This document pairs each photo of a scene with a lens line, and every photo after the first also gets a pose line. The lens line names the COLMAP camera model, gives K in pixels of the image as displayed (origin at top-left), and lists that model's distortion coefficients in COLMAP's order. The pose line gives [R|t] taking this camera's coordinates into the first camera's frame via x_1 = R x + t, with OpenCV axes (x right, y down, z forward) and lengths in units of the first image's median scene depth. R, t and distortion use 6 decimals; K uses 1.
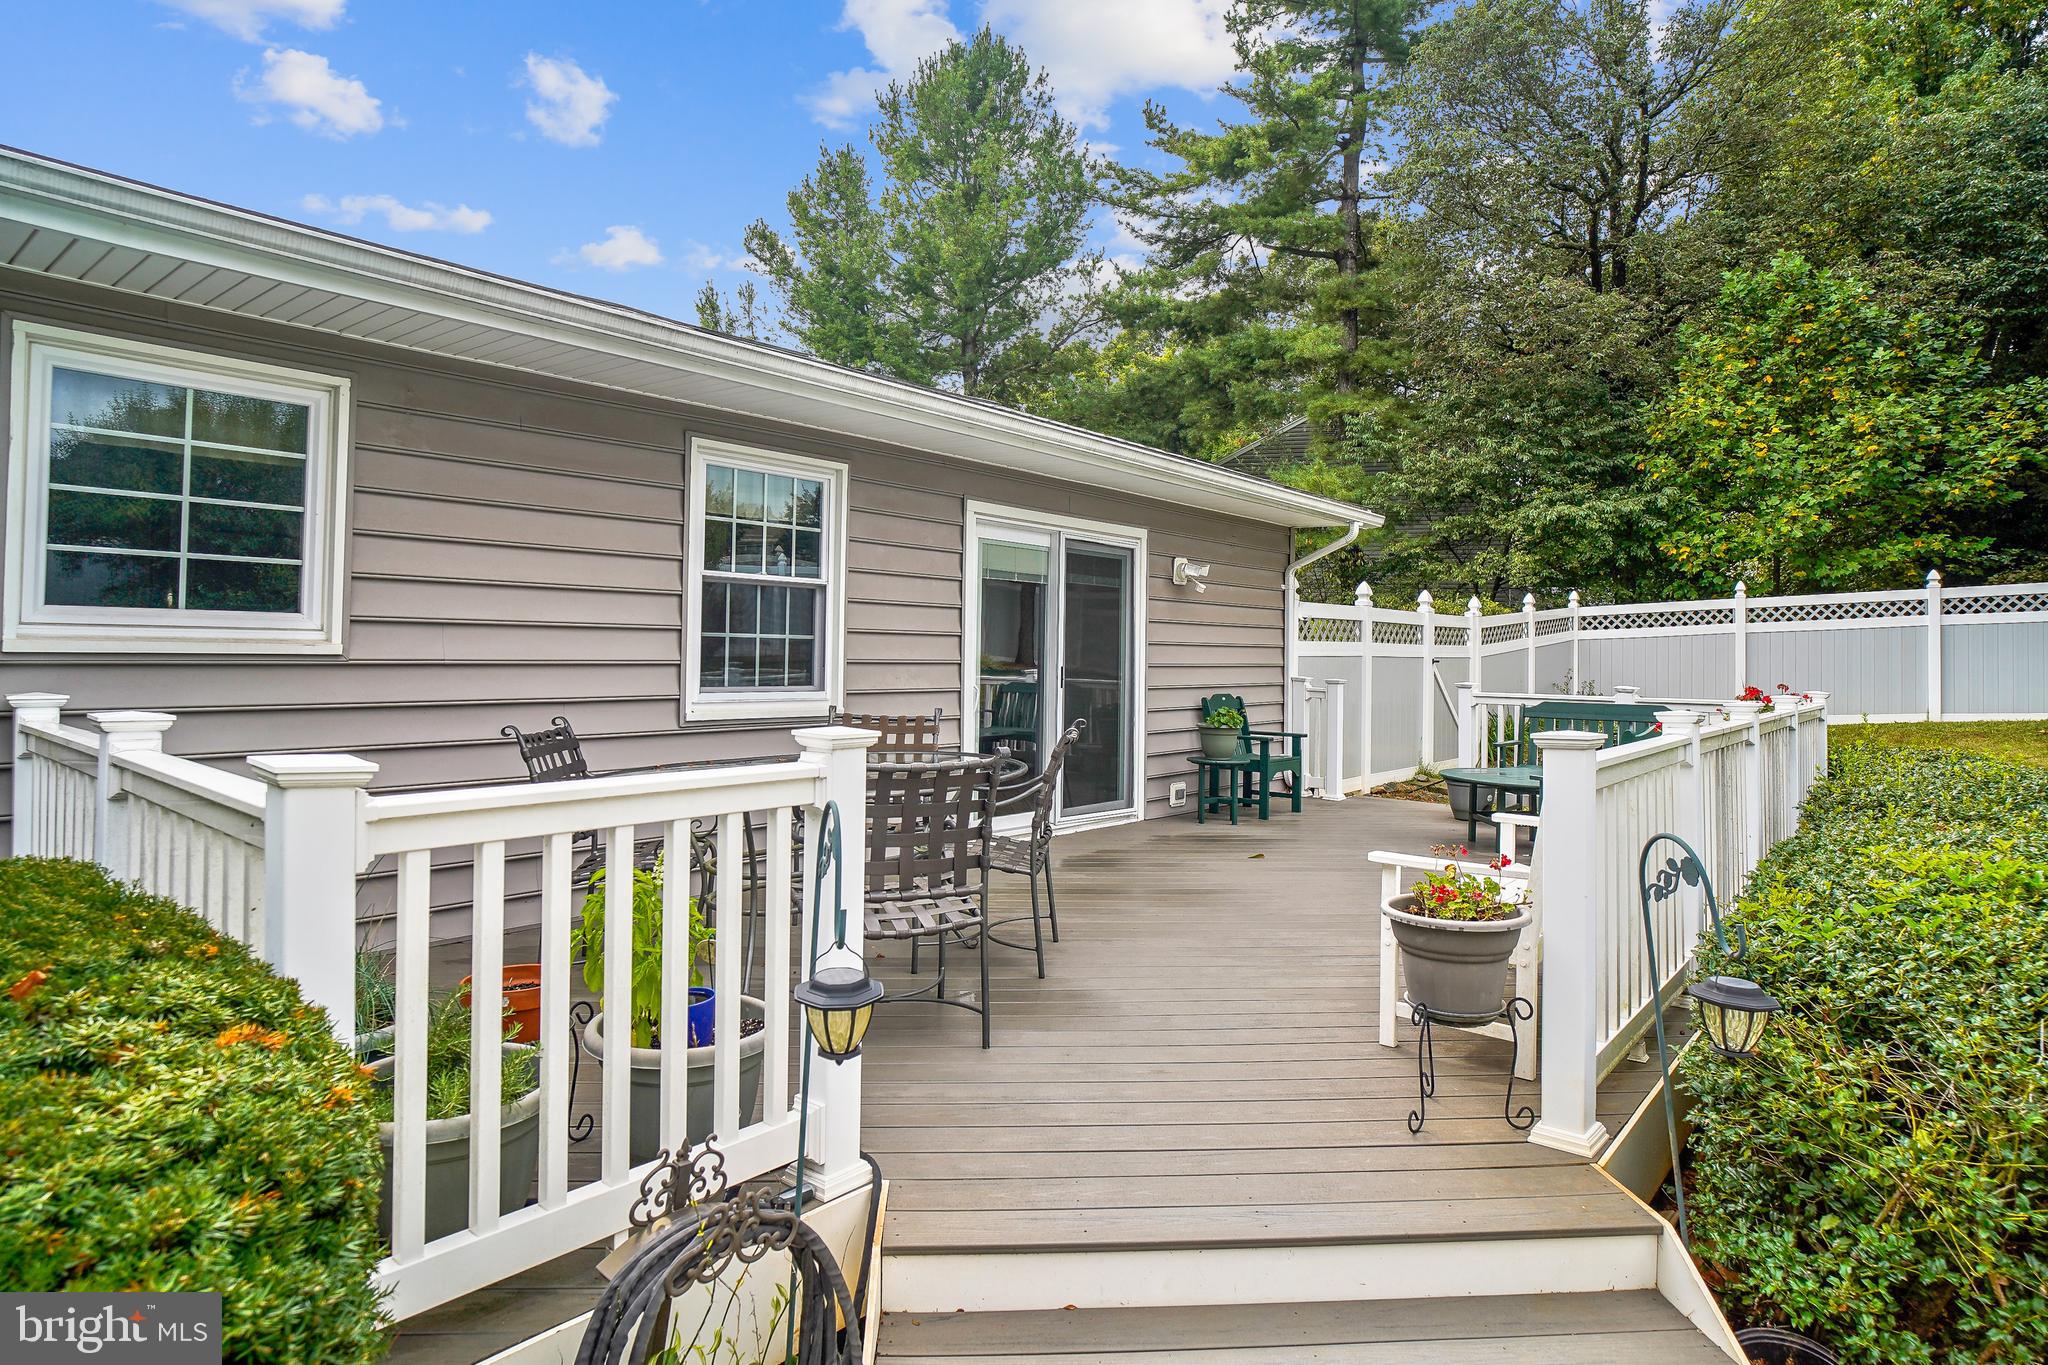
lens RADIAL K [[1121.9, 0, 1031.8], [0, 1121.9, 622.1], [0, 0, 1]] dist [-0.037703, 0.026487]
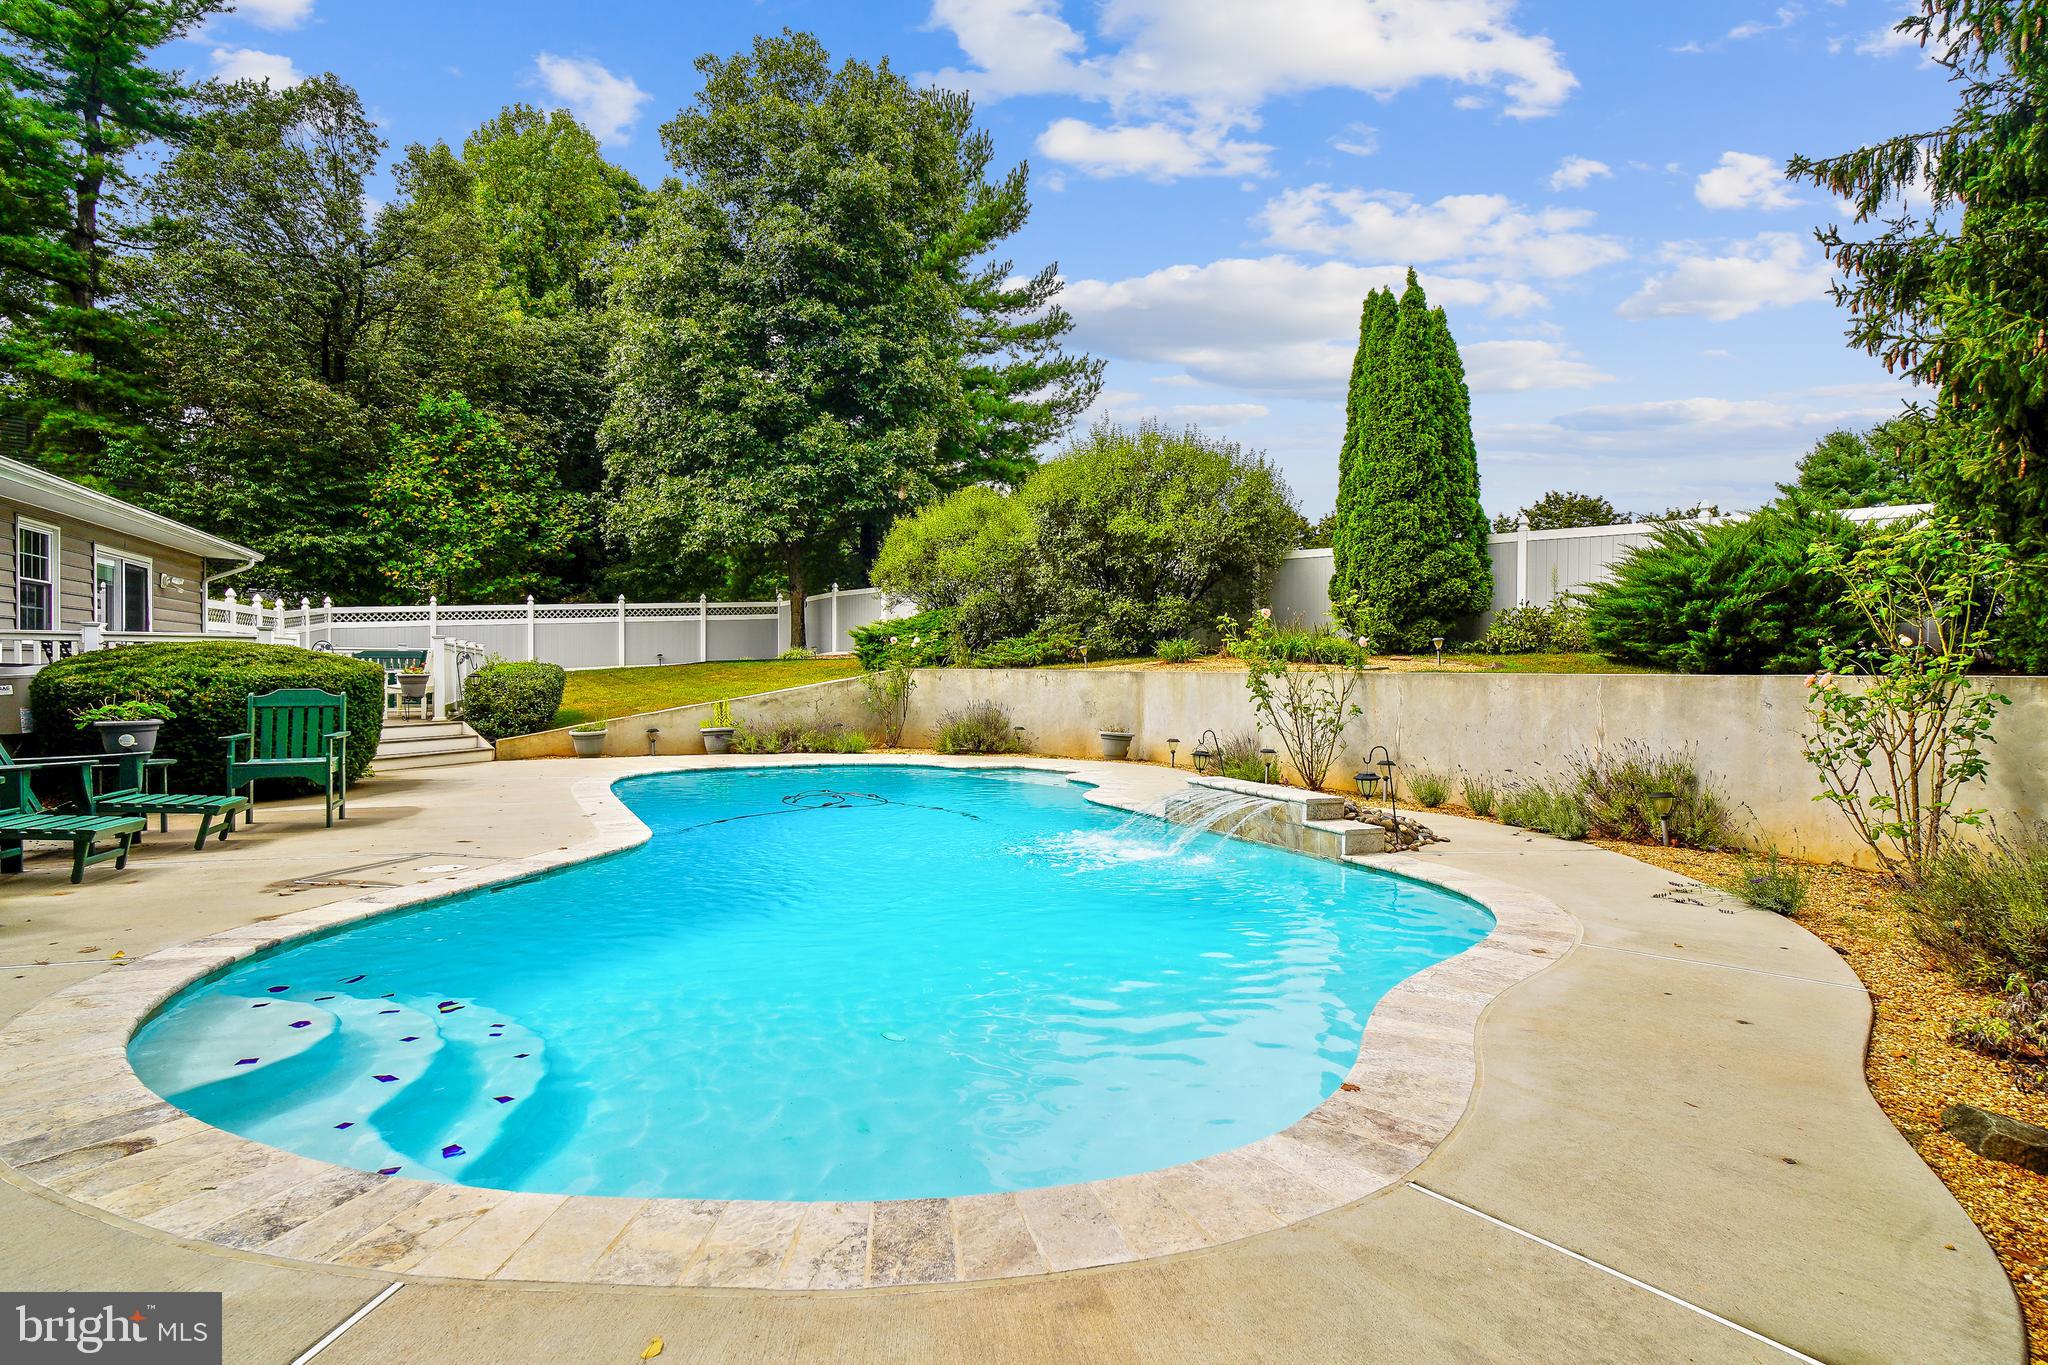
lens RADIAL K [[1078.2, 0, 998.1], [0, 1078.2, 670.3], [0, 0, 1]] dist [-0.000369, 0.030817]
pose [[0.473945, -0.015021, 0.880427, -0.351403], [-0.022111, 0.999336, 0.028952, 0.008883], [-0.880277, -0.033189, 0.473298, -0.471331]]
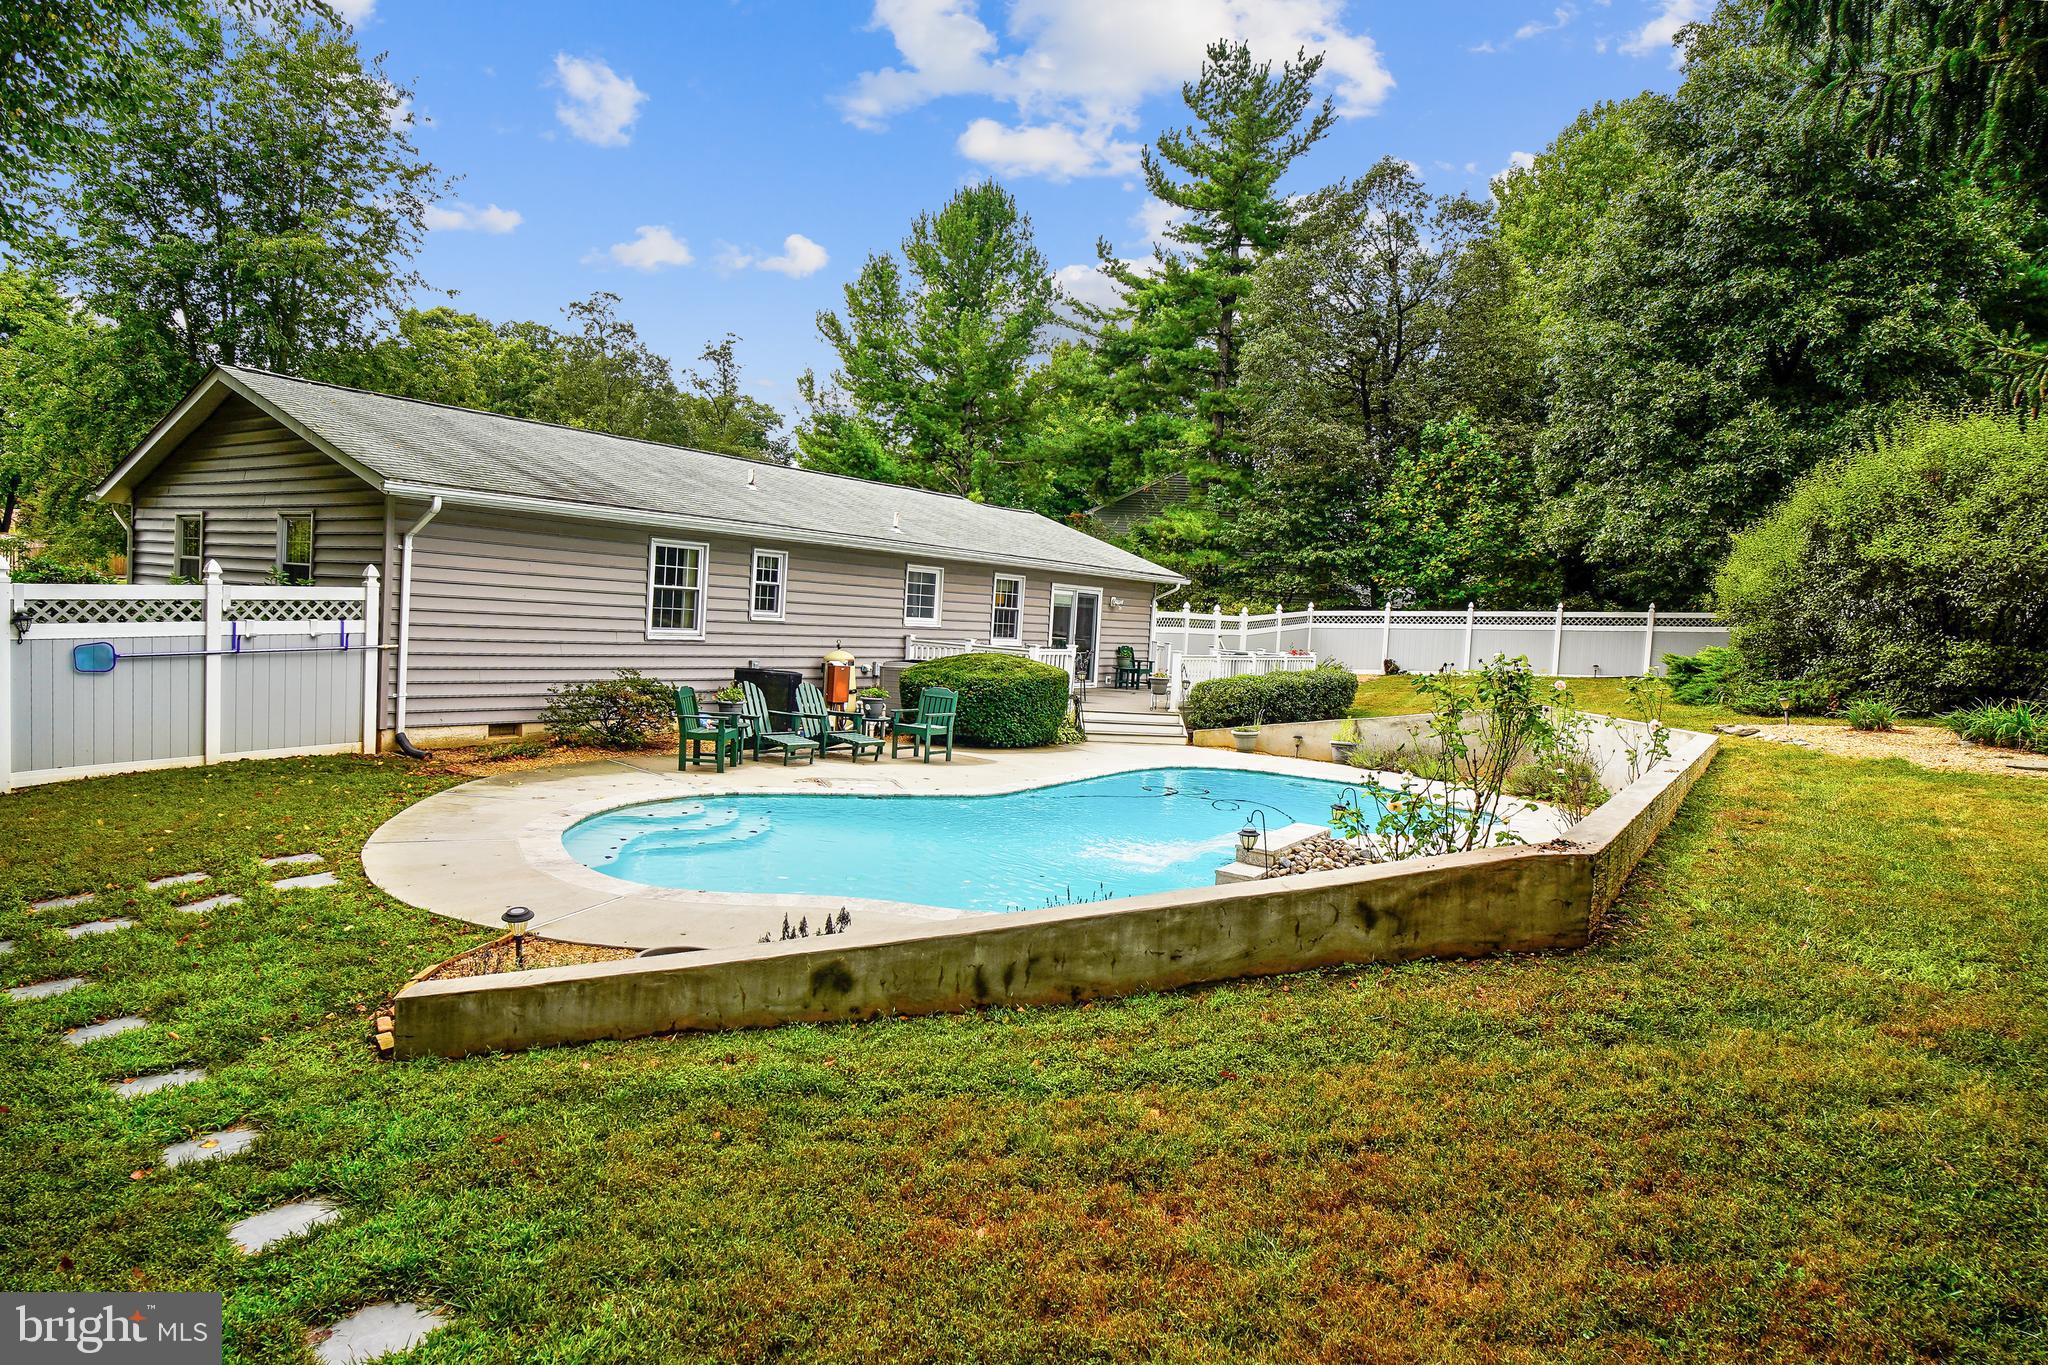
lens RADIAL K [[1142.3, 0, 1024.0], [0, 1142.3, 682.5], [0, 0, 1]] dist [-0.002839, -0.000517]
pose [[0.996150, 0.038547, 0.078738, -0.136802], [-0.045681, 0.994810, 0.090918, -0.041403], [-0.074825, -0.094165, 0.992741, -0.820932]]
